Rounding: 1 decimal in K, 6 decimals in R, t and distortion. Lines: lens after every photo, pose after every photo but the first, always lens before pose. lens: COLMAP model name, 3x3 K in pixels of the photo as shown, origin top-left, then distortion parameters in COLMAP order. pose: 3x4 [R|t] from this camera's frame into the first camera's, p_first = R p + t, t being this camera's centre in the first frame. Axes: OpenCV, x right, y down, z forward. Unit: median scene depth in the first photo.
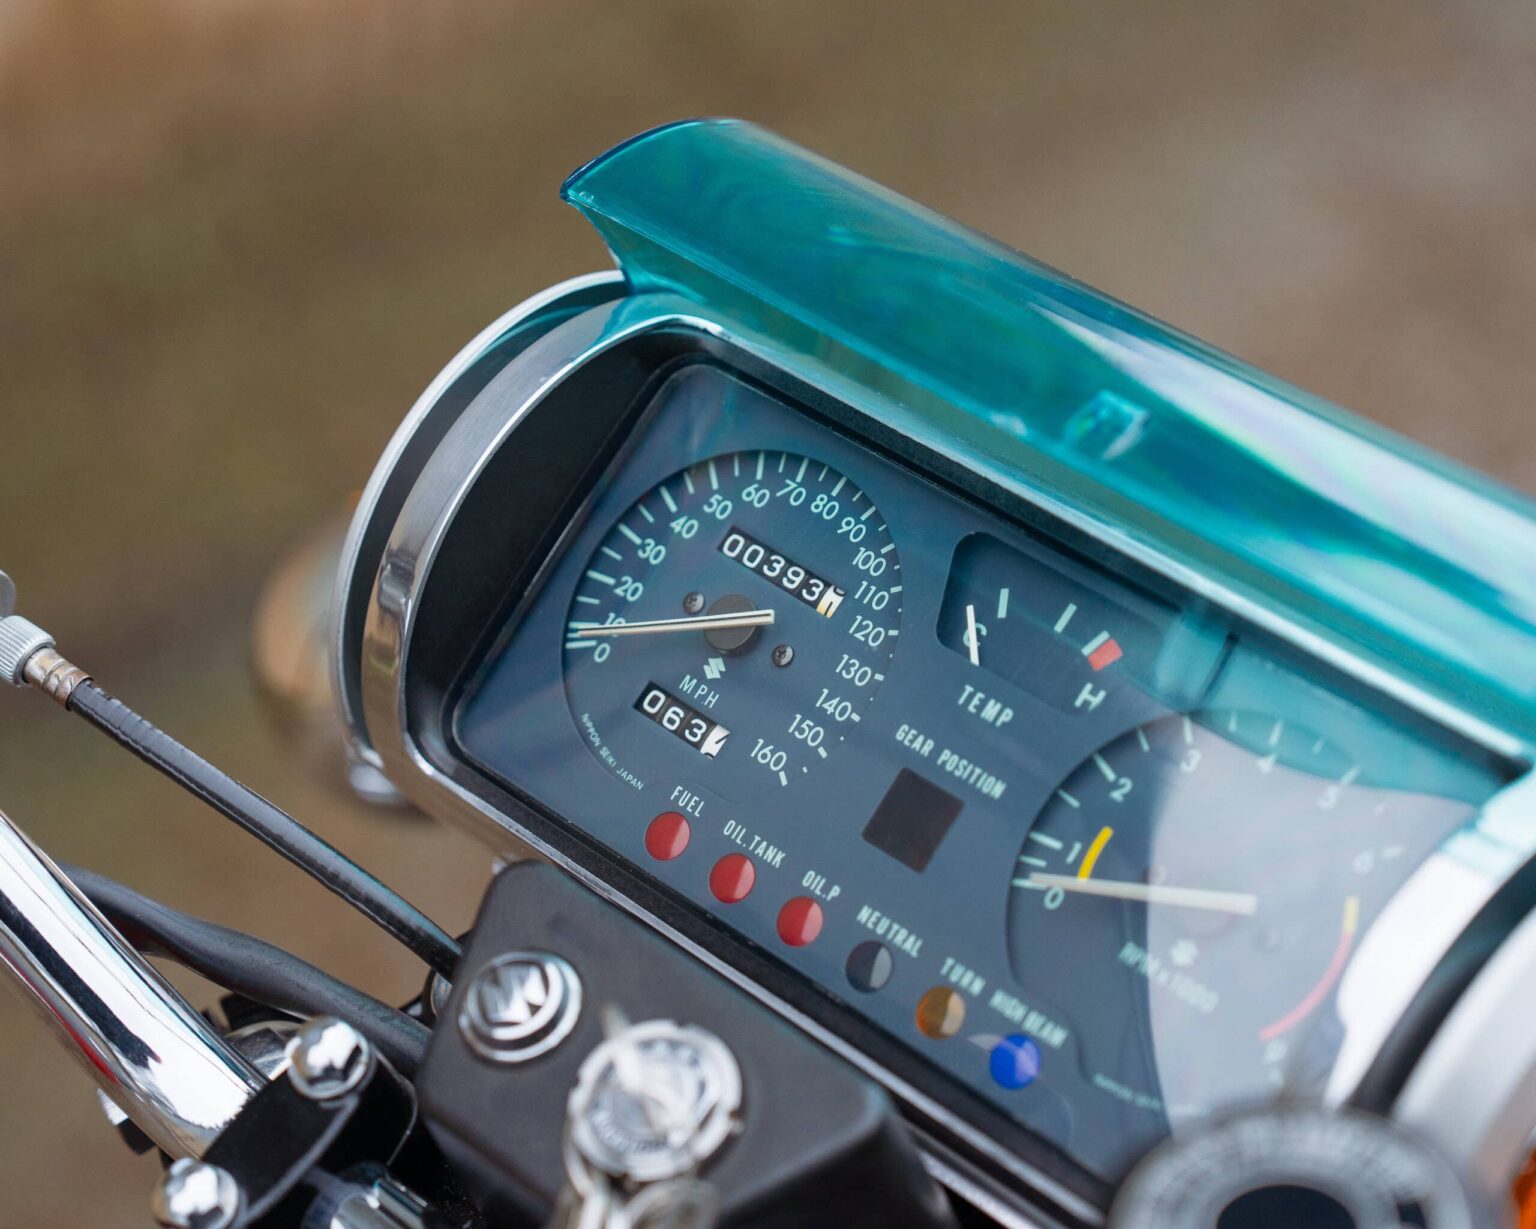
lens RADIAL K [[3773.9, 0, 769.2], [0, 3773.9, 613.9], [0, 0, 1]] dist [0.527681, -0.589256]
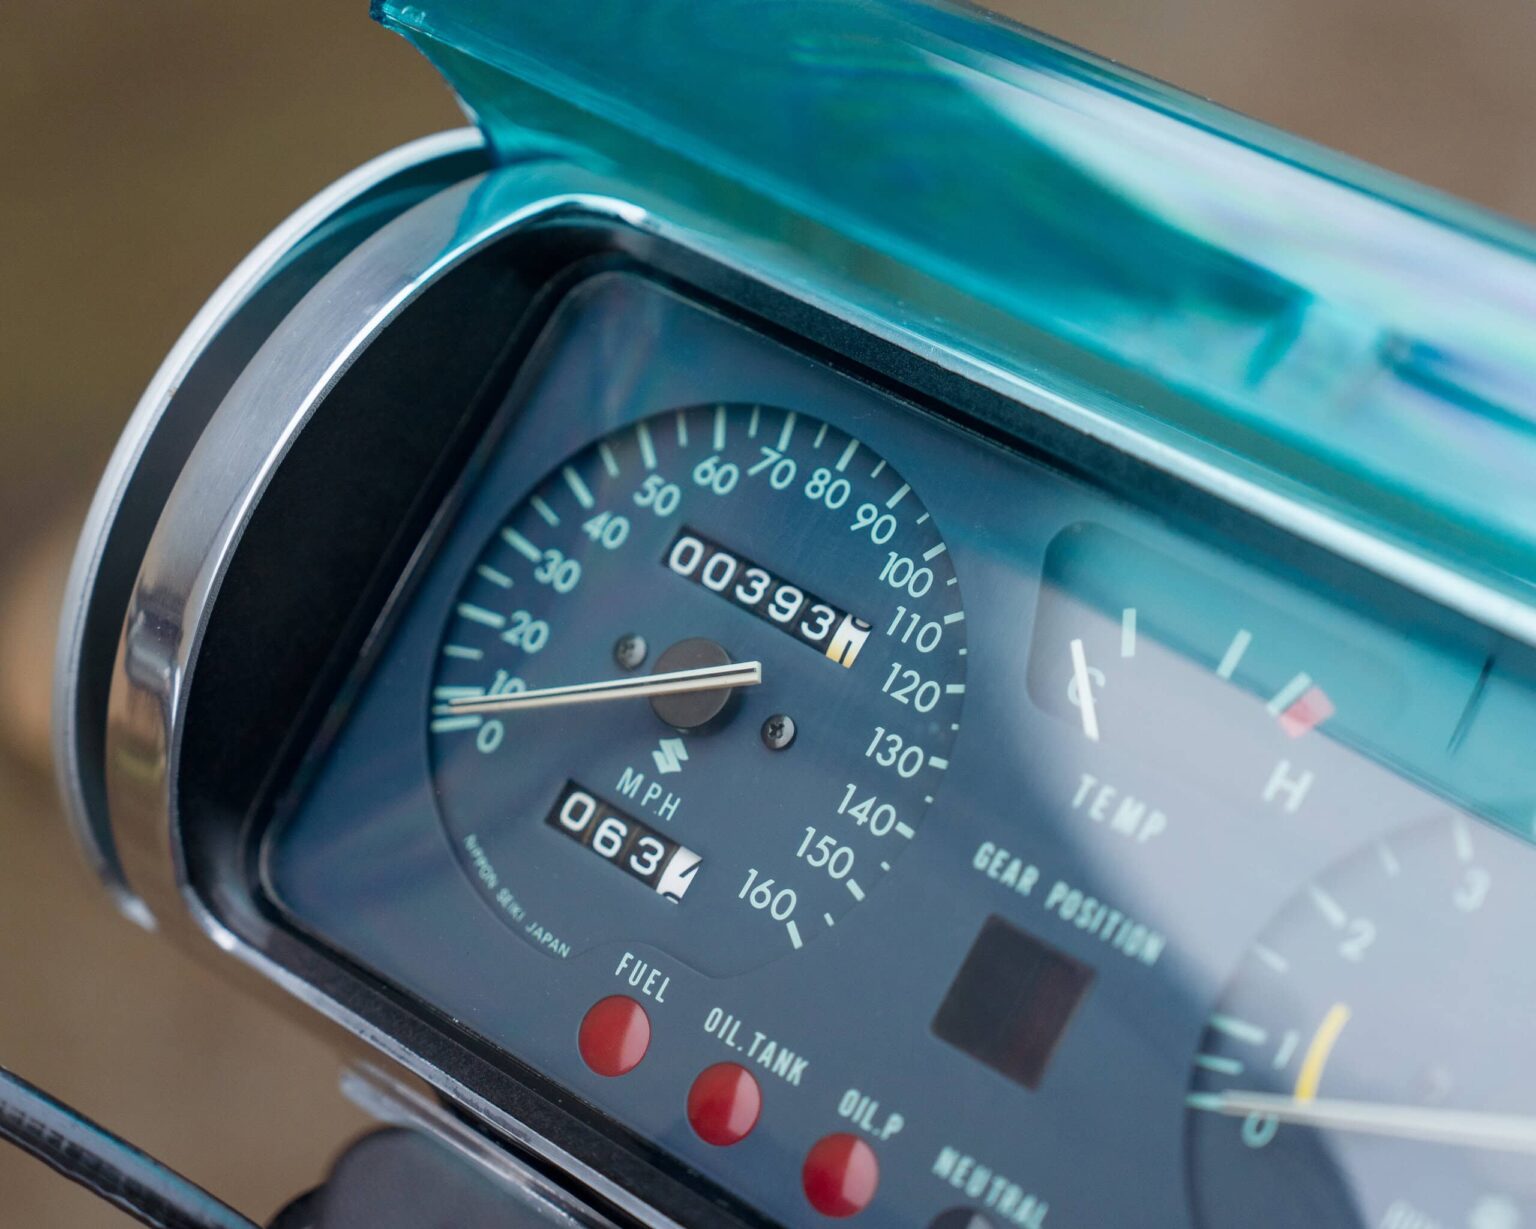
lens RADIAL K [[3773.9, 0, 769.2], [0, 3773.9, 613.9], [0, 0, 1]] dist [0.527681, -0.589256]
pose [[0.997445, -0.064933, 0.029802, -0.015322], [0.063316, 0.996622, 0.052301, -0.041359], [-0.033097, -0.050280, 0.998187, 0.368986]]
